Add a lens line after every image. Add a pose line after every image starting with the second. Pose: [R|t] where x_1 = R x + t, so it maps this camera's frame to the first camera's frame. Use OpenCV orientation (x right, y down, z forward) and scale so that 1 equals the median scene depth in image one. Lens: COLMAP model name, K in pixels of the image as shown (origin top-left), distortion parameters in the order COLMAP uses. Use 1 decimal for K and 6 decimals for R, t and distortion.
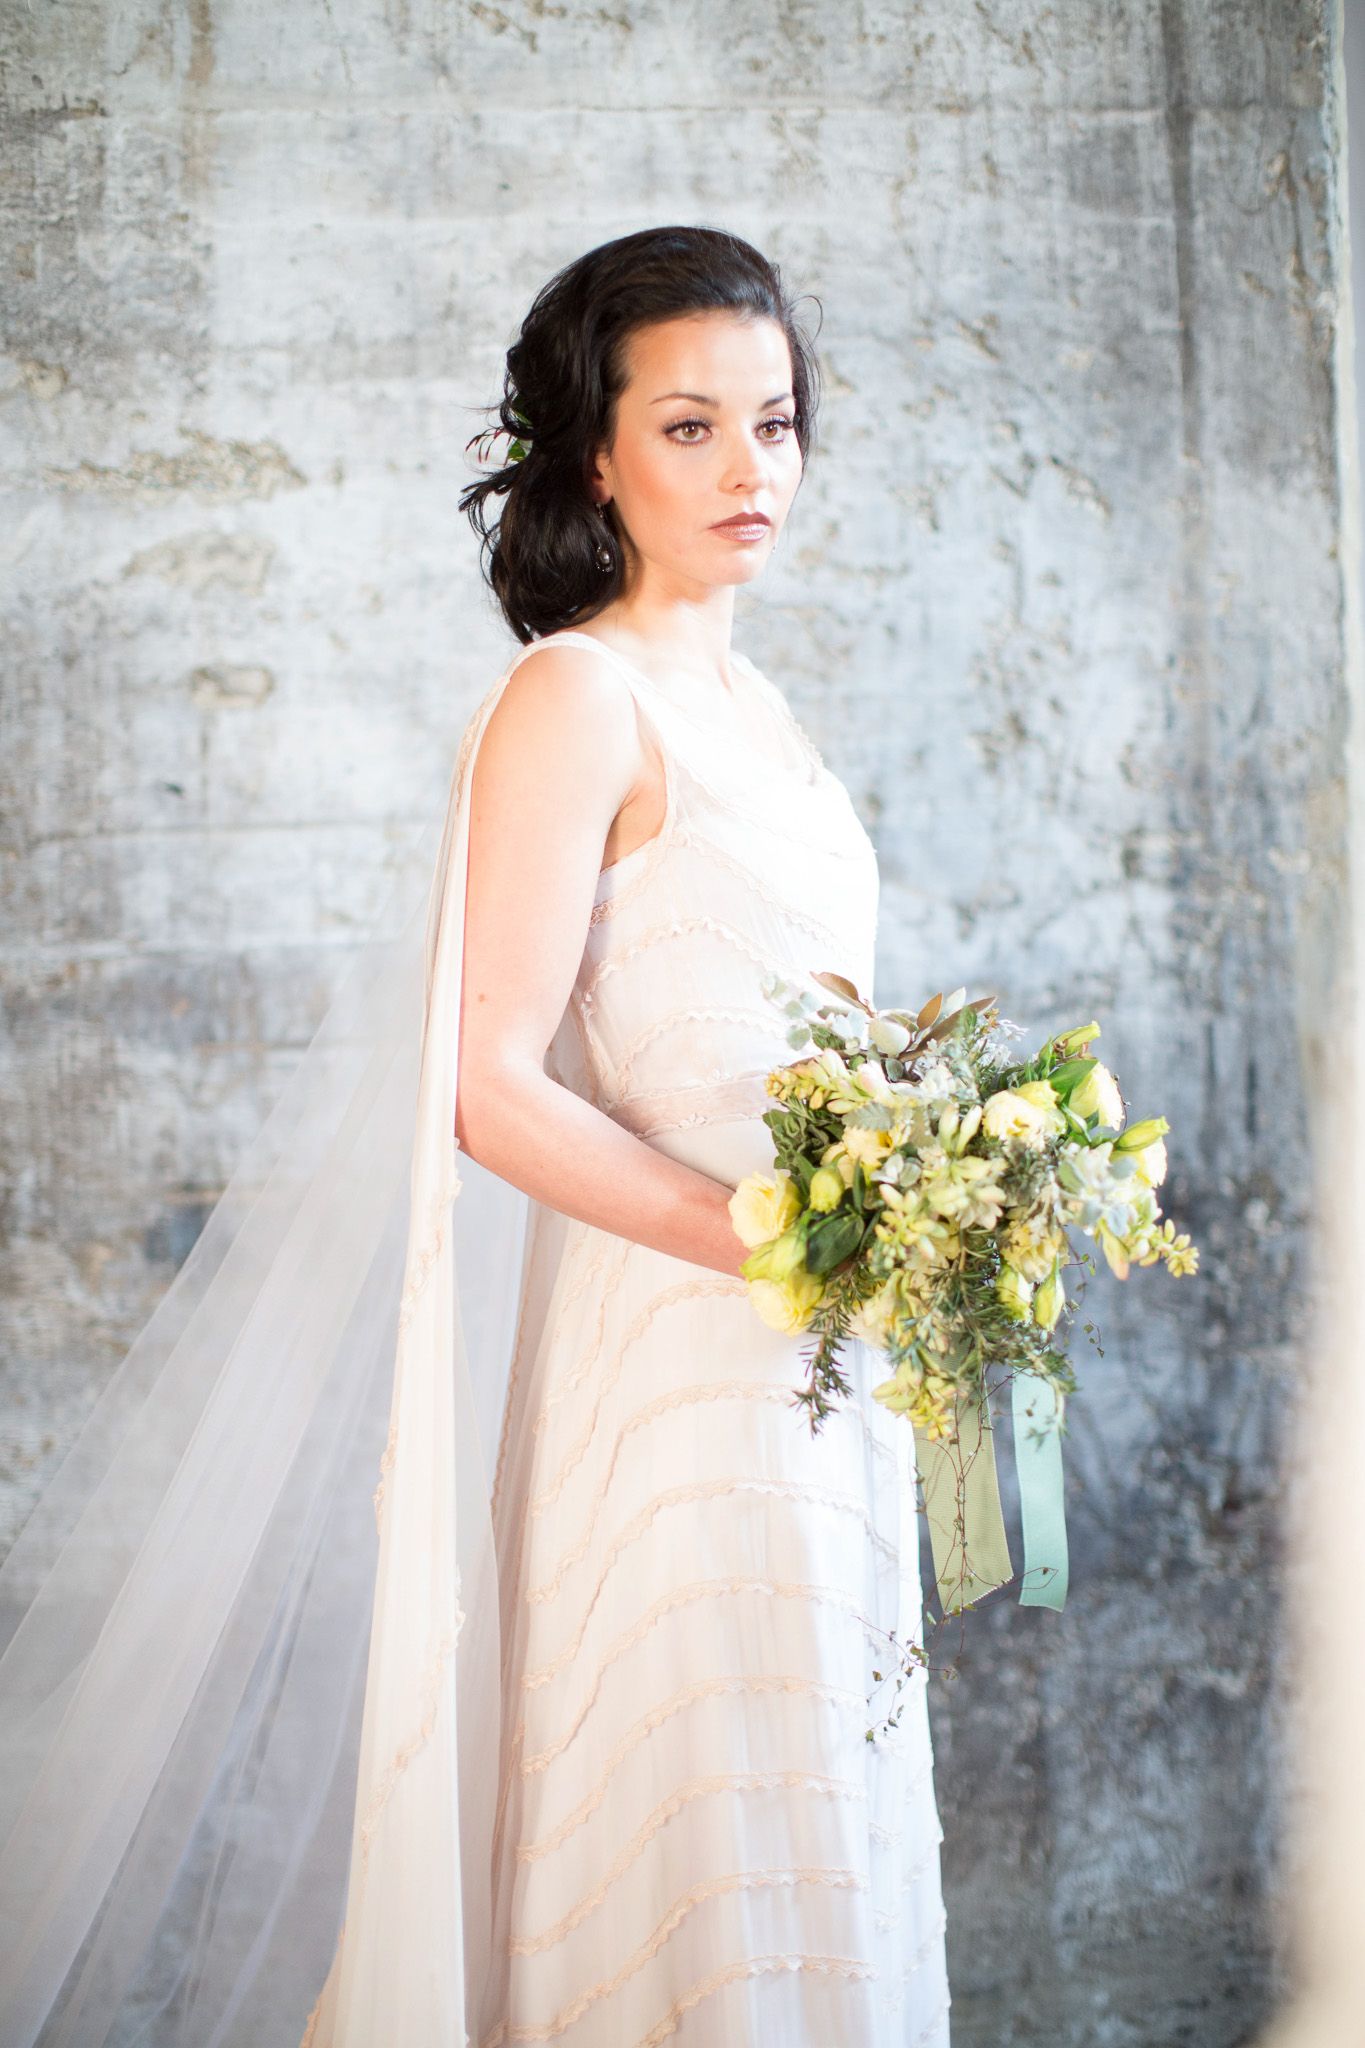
lens RADIAL K [[3015.9, 0, 683.2], [0, 3015.9, 1030.4], [0, 0, 1]] dist [-0.104528, 0.000000]
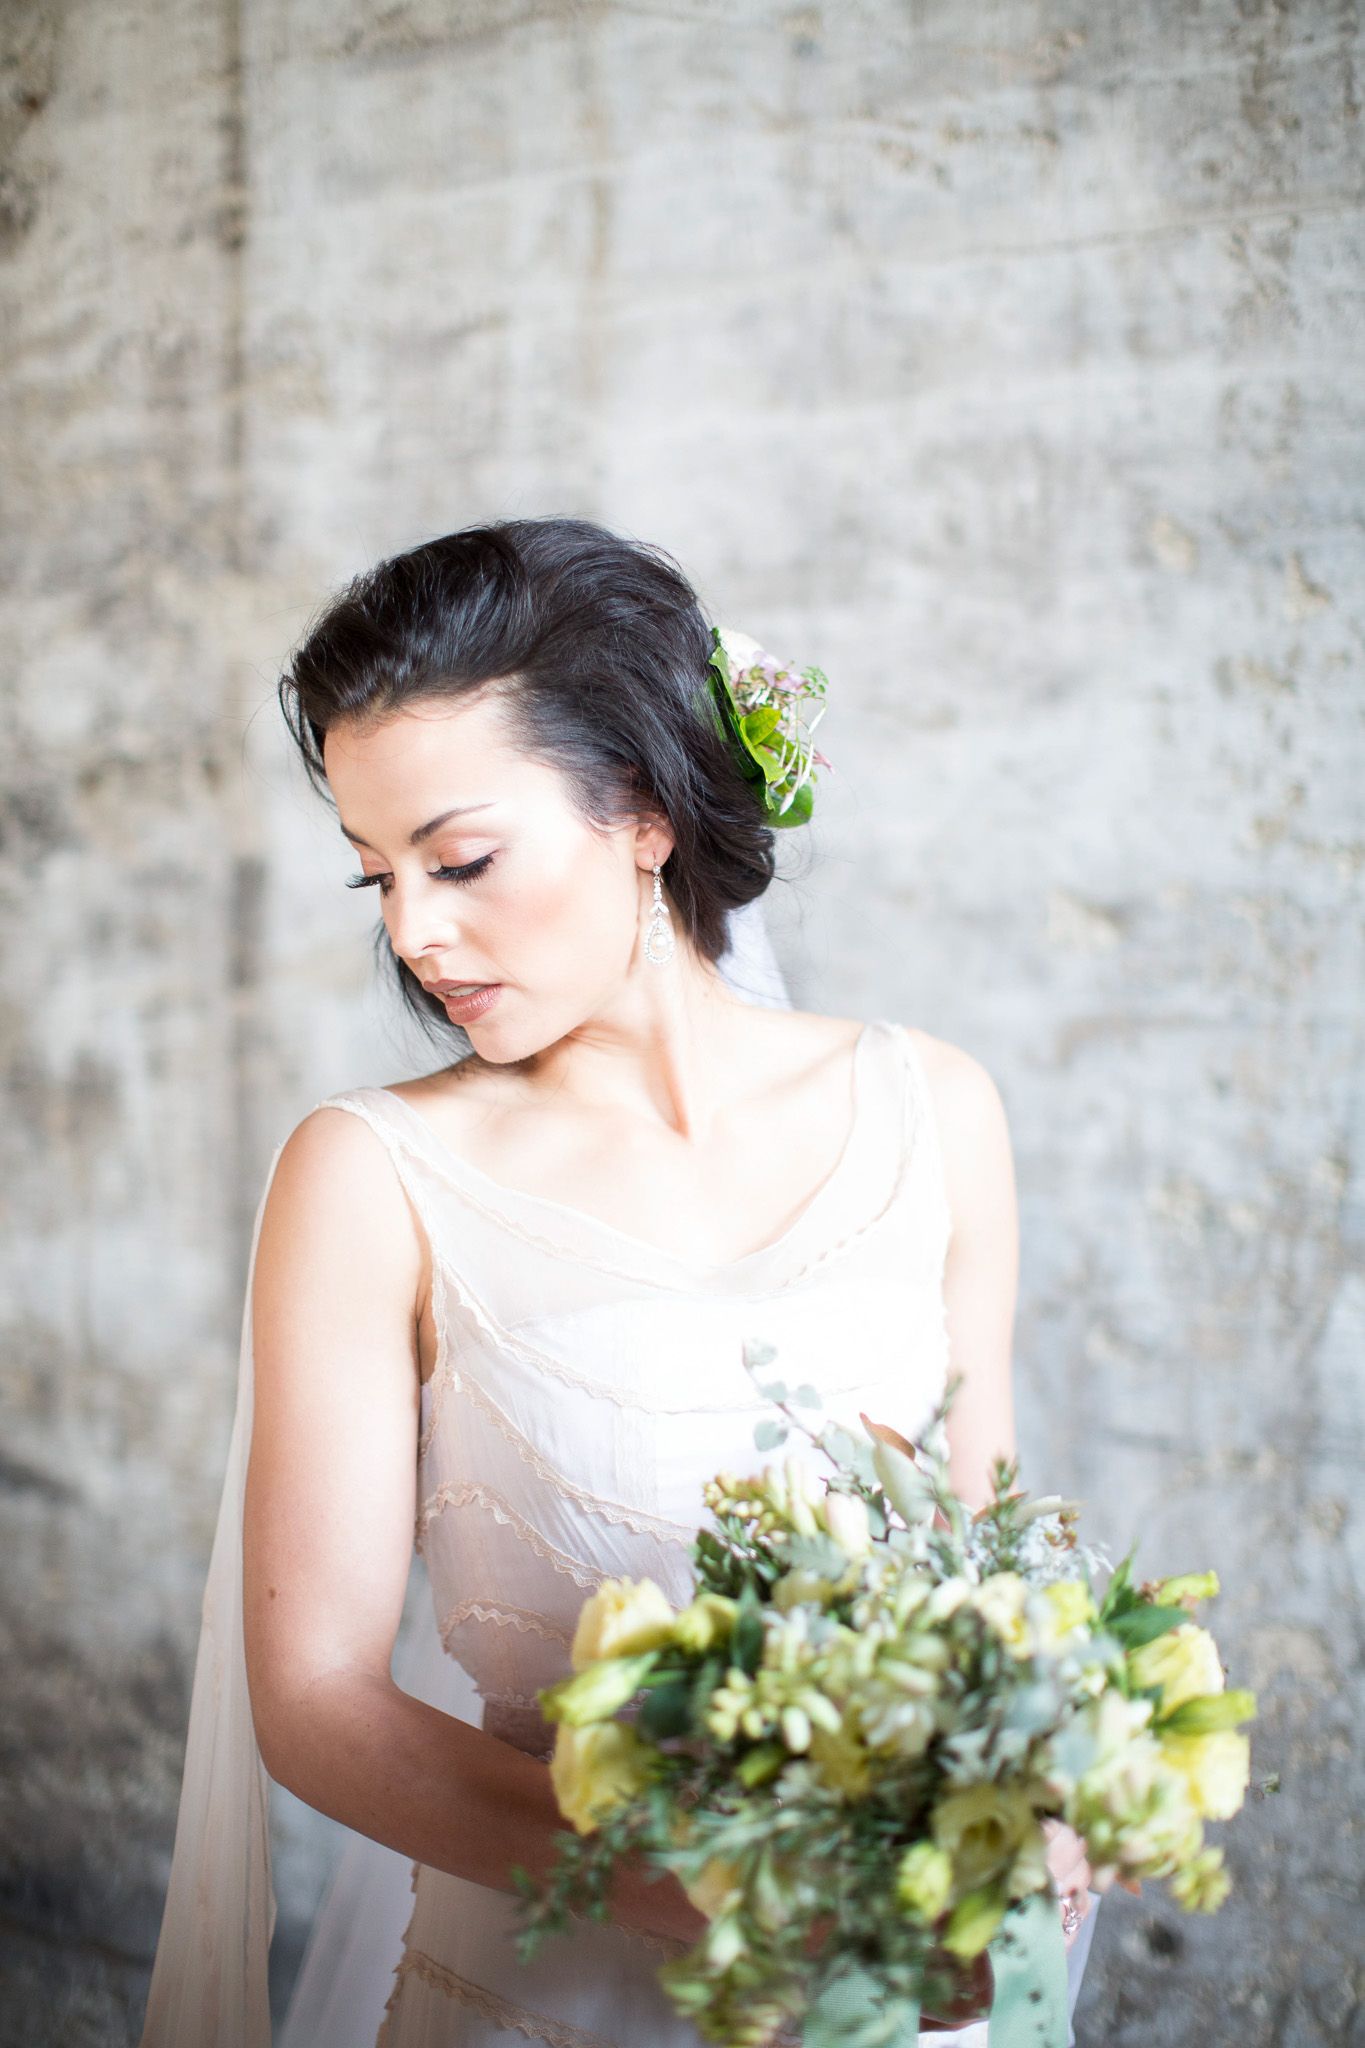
lens RADIAL K [[3015.9, 0, 675.0], [0, 3015.9, 1014.4], [0, 0, 1]] dist [-0.104528, 0.000000]
pose [[0.764132, 0.051422, -0.643007, 0.411120], [-0.047919, 0.998588, 0.022913, -0.123201], [0.643278, 0.013304, 0.765517, 0.346124]]
